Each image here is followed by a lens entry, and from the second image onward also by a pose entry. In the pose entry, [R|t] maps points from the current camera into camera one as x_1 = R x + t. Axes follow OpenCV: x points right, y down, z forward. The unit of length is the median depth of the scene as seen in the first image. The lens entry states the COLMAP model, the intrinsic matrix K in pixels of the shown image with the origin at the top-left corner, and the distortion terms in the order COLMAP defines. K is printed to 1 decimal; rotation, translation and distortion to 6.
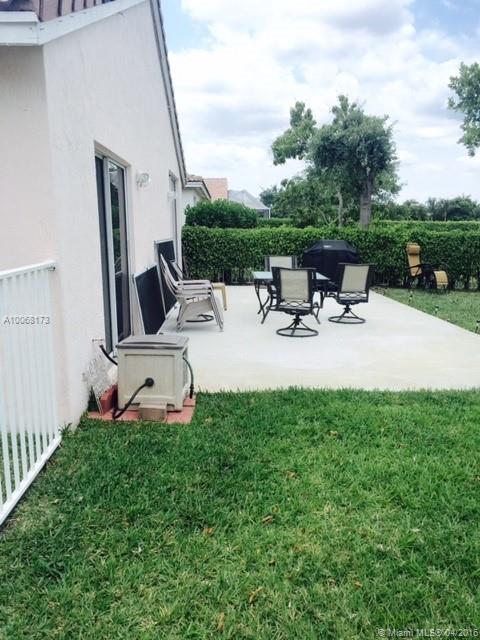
lens RADIAL K [[548.8, 0, 239.7], [0, 548.8, 319.1], [0, 0, 1]] dist [0.078273, -0.075347]
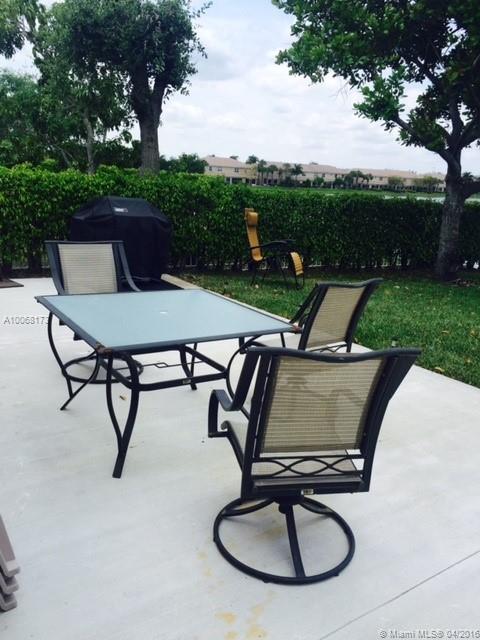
lens RADIAL K [[548.8, 0, 238.5], [0, 548.8, 324.0], [0, 0, 1]] dist [0.078273, -0.075347]
pose [[0.850923, -0.087187, 0.518004, -0.037098], [0.034837, 0.993325, 0.109964, -0.072025], [-0.524134, -0.075525, 0.848281, 0.439409]]
